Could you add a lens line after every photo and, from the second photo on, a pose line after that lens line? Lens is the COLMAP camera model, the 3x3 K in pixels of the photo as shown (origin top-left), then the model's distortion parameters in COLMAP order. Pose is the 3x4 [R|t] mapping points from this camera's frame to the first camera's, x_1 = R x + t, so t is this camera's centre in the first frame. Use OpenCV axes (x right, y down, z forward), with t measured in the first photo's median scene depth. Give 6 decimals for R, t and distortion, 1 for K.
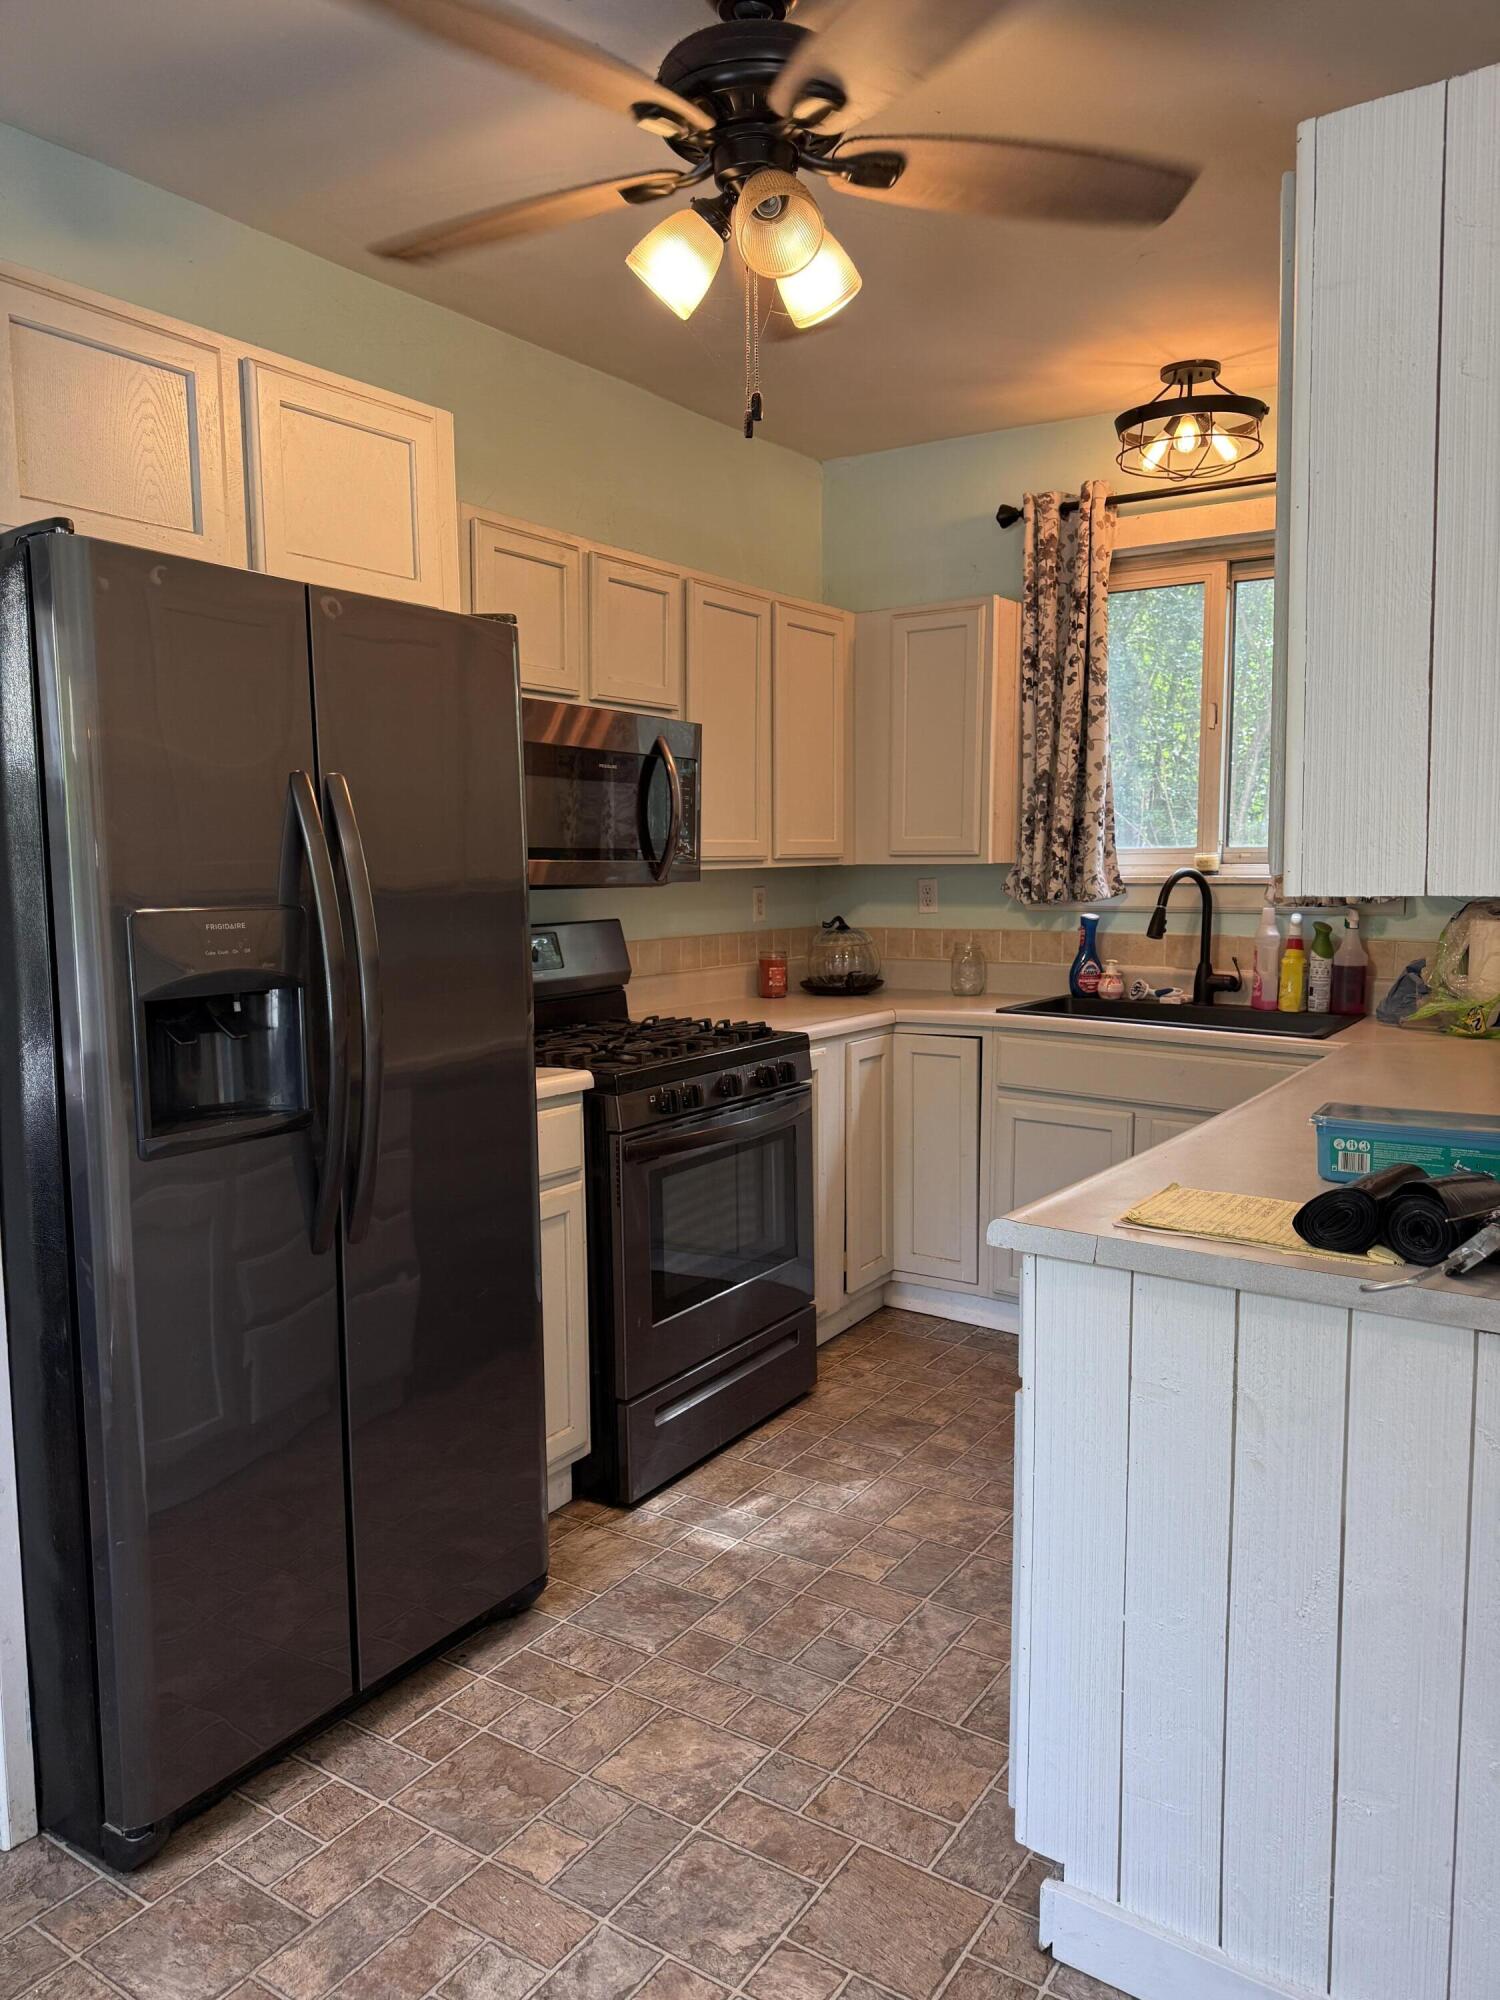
lens RADIAL K [[1403.1, 0, 743.6], [0, 1403.1, 1000.0], [0, 0, 1]] dist [0.024986, -0.034302]
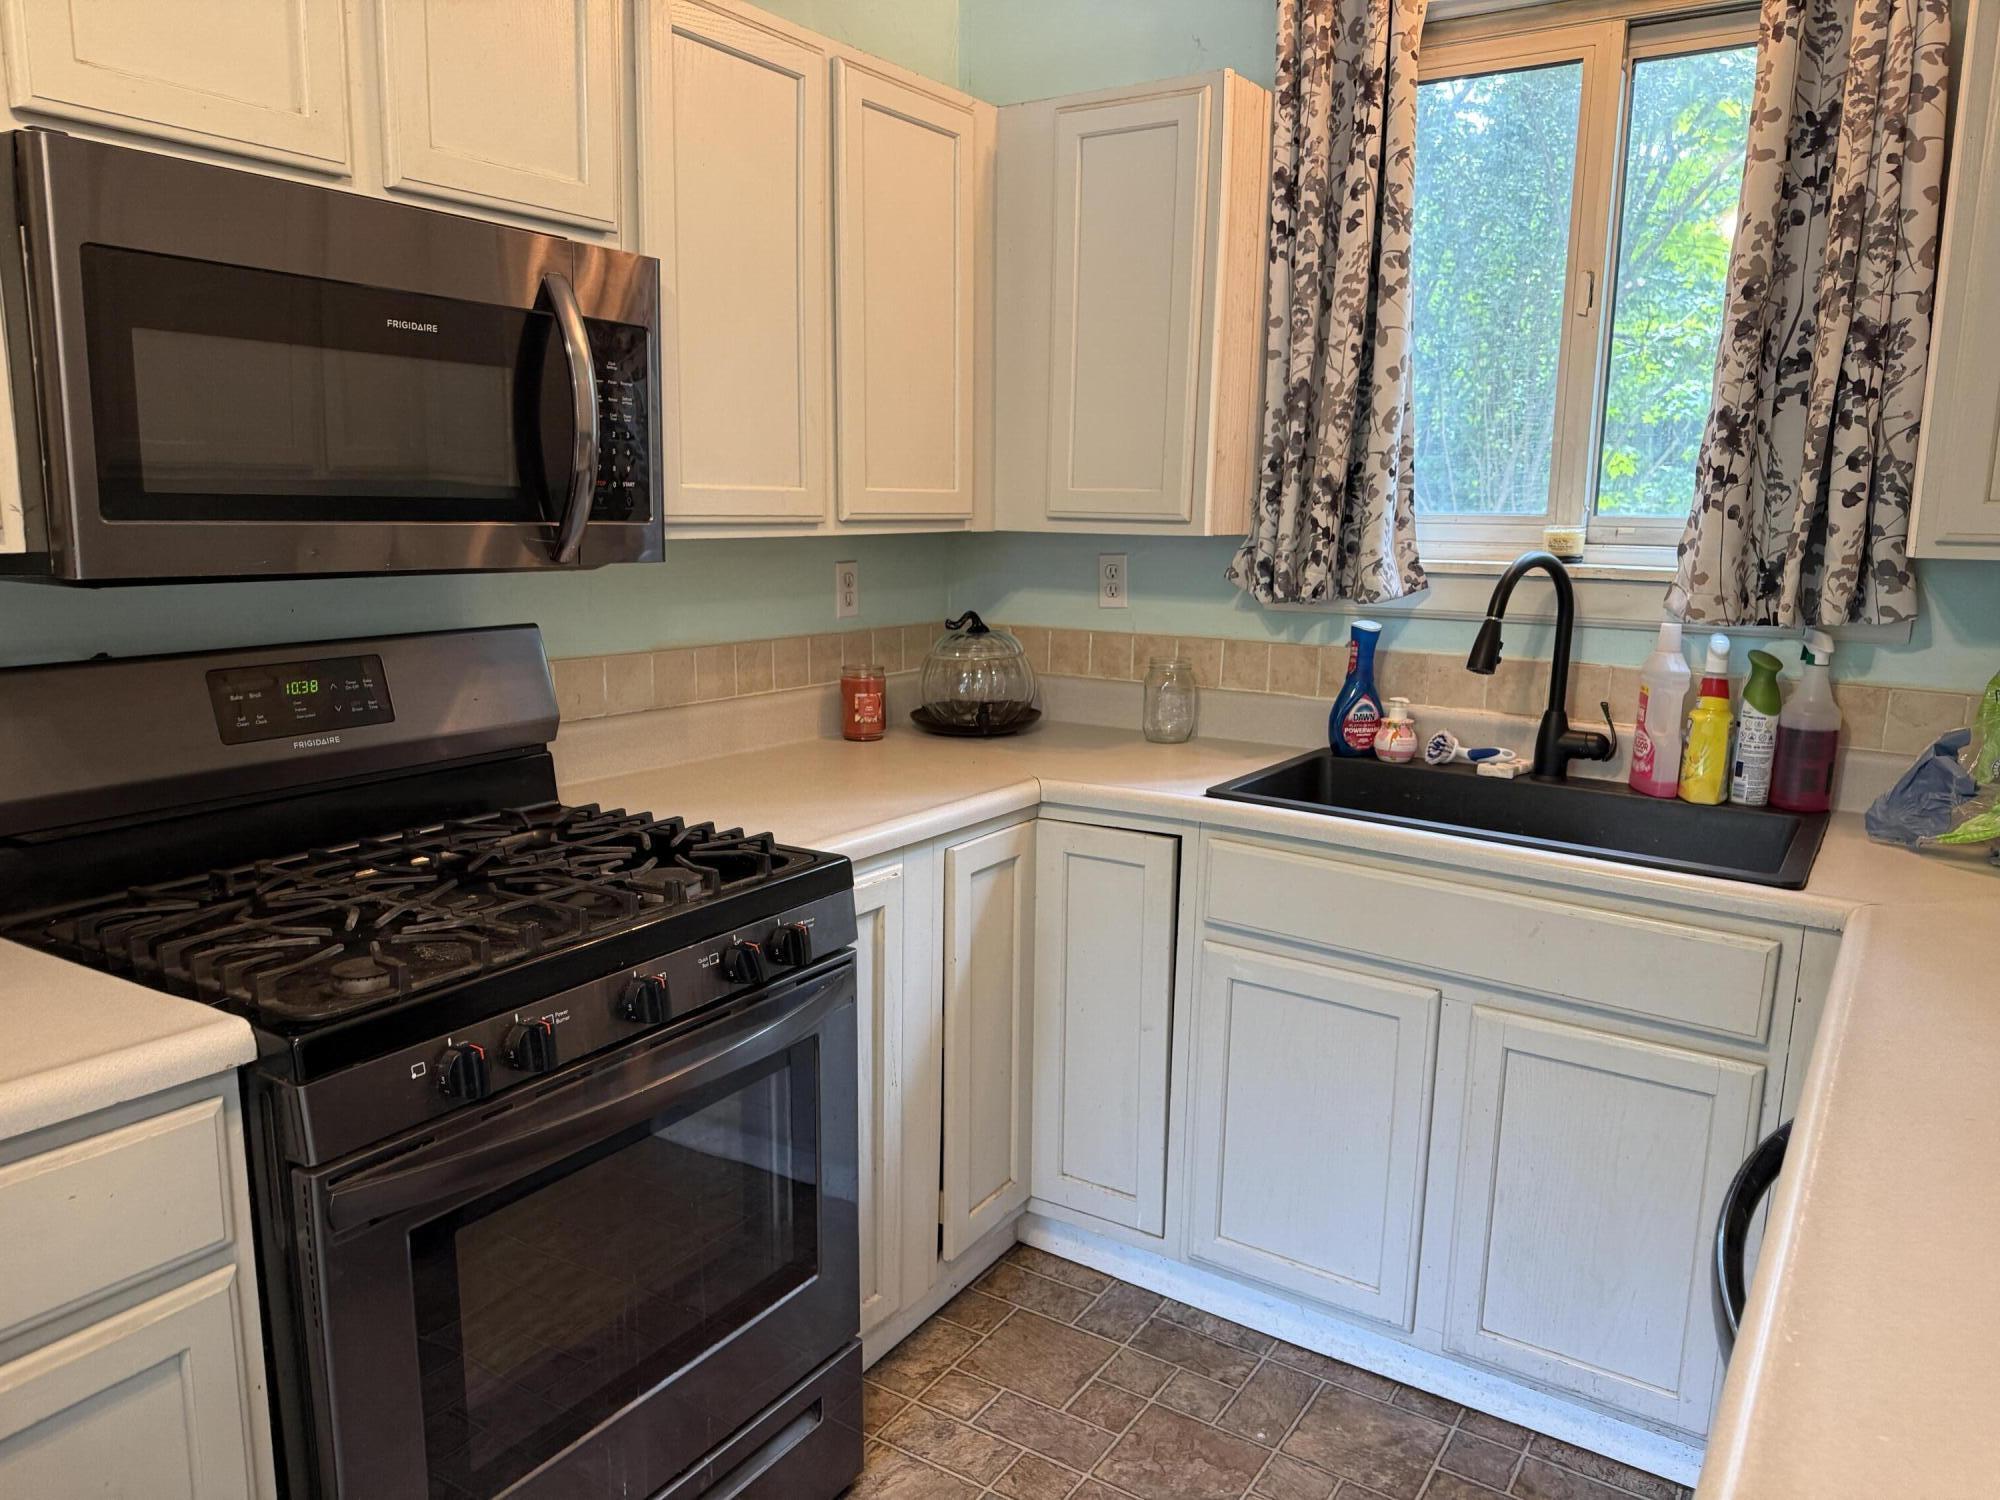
lens RADIAL K [[1403.1, 0, 1021.8], [0, 1403.1, 765.5], [0, 0, 1]] dist [0.024986, -0.034302]
pose [[0.999418, 0.016378, 0.029928, 0.085076], [-0.018887, 0.996153, 0.085566, -0.052129], [-0.028411, -0.086081, 0.995883, 0.419753]]
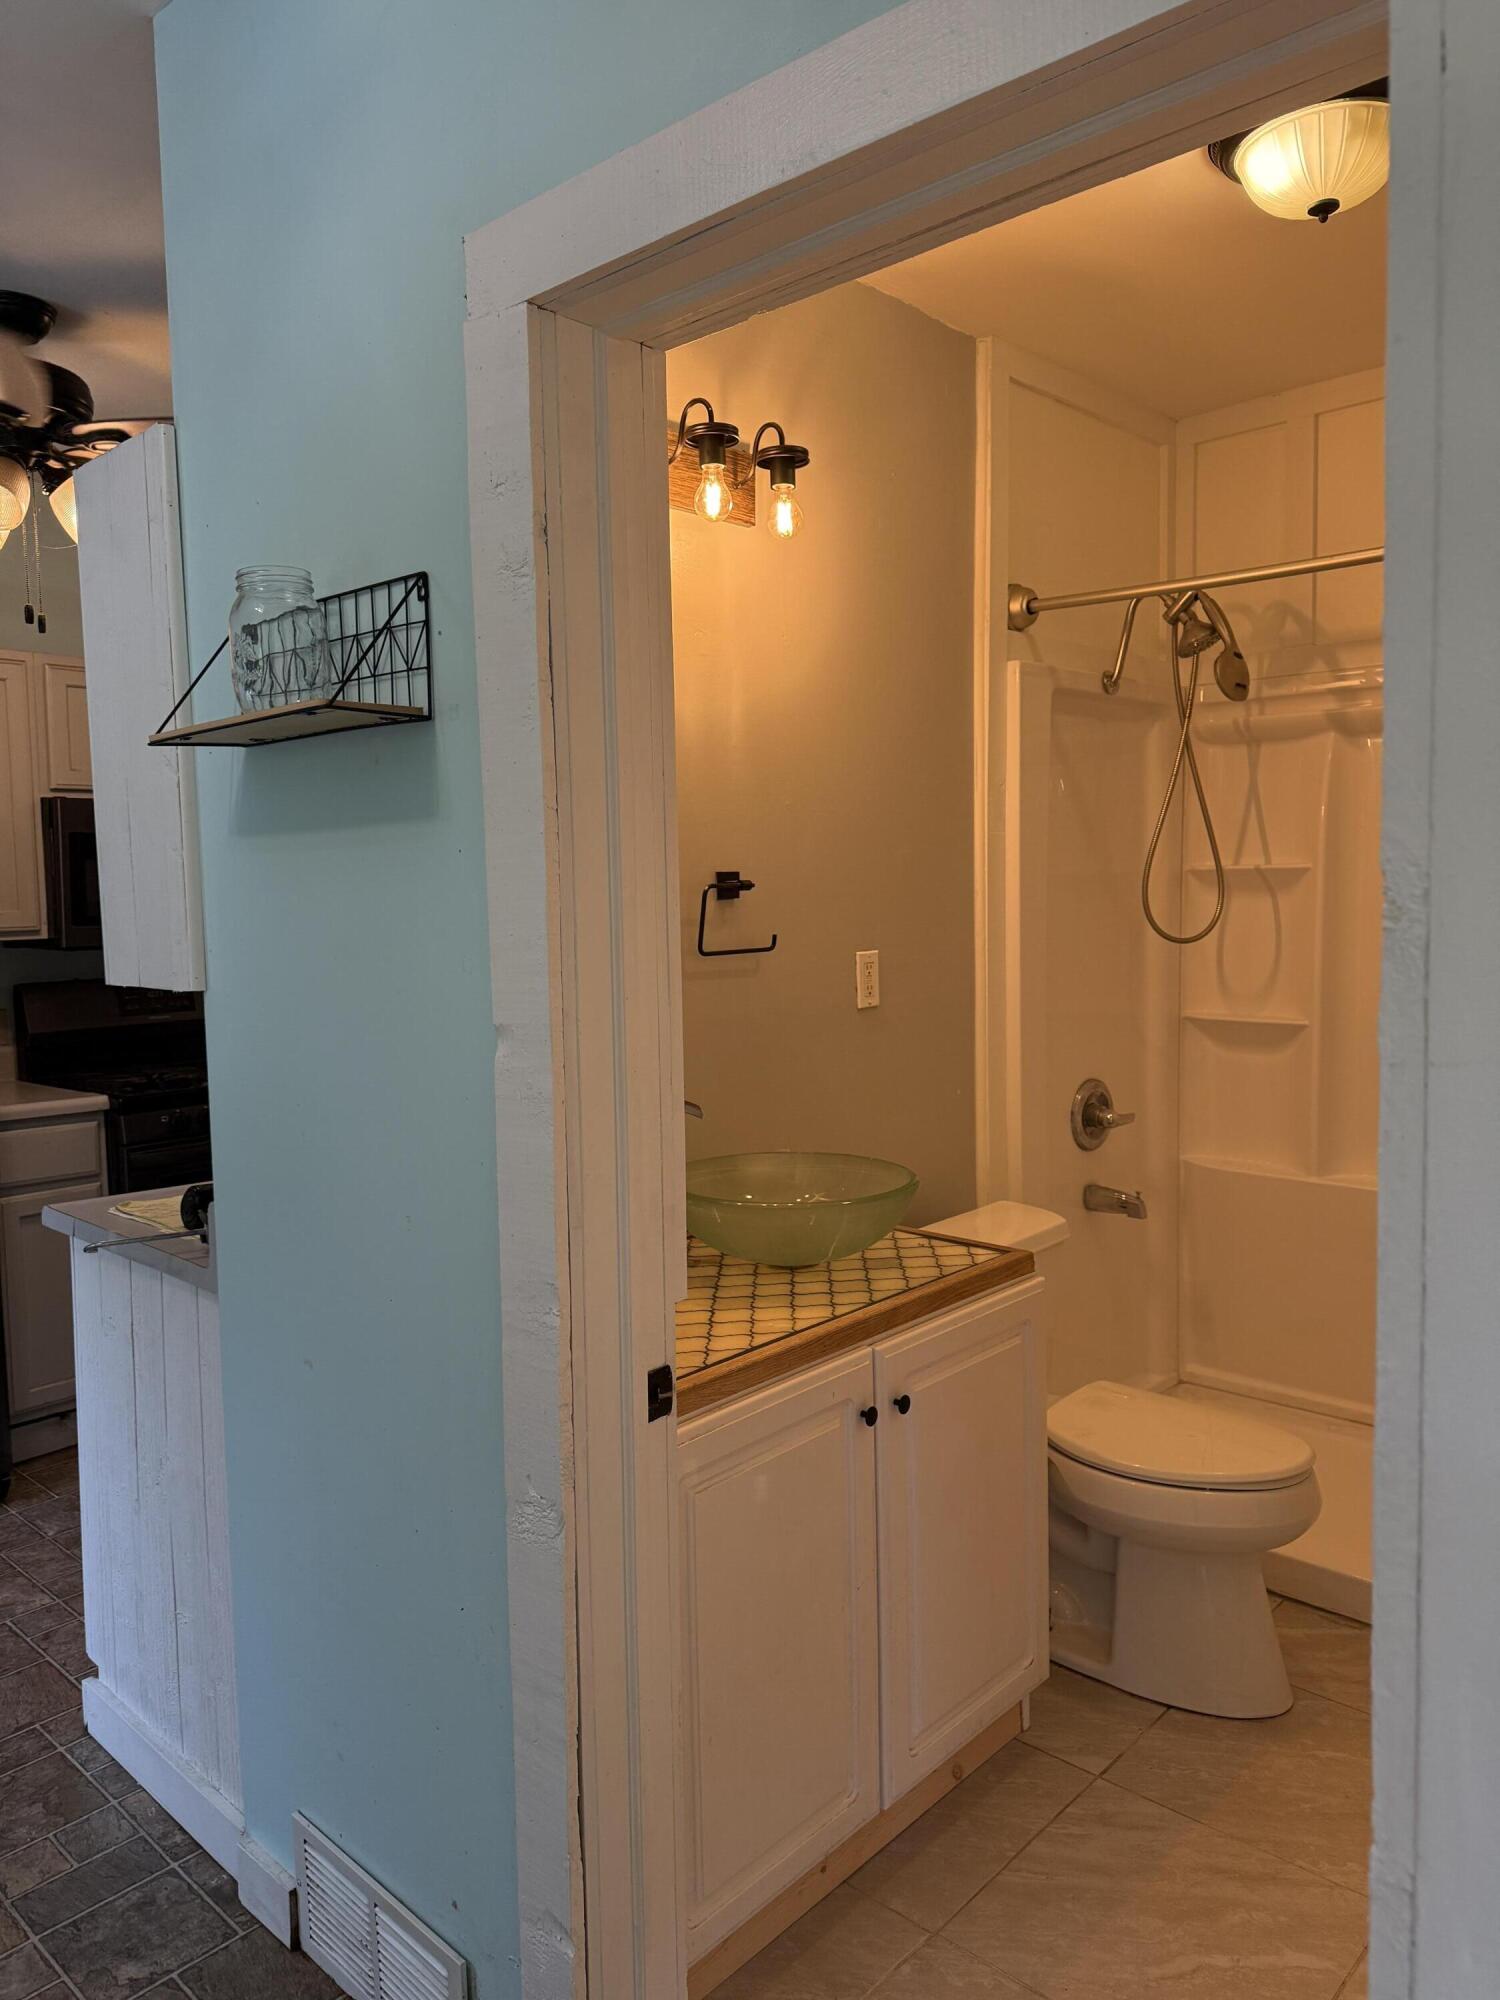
lens RADIAL K [[1403.1, 0, 752.3], [0, 1403.1, 987.6], [0, 0, 1]] dist [0.024986, -0.034302]
pose [[0.989703, -0.002465, -0.143112, 0.488315], [-0.000067, 0.999844, -0.017681, -0.017989], [0.143133, 0.017508, 0.989549, -0.141183]]
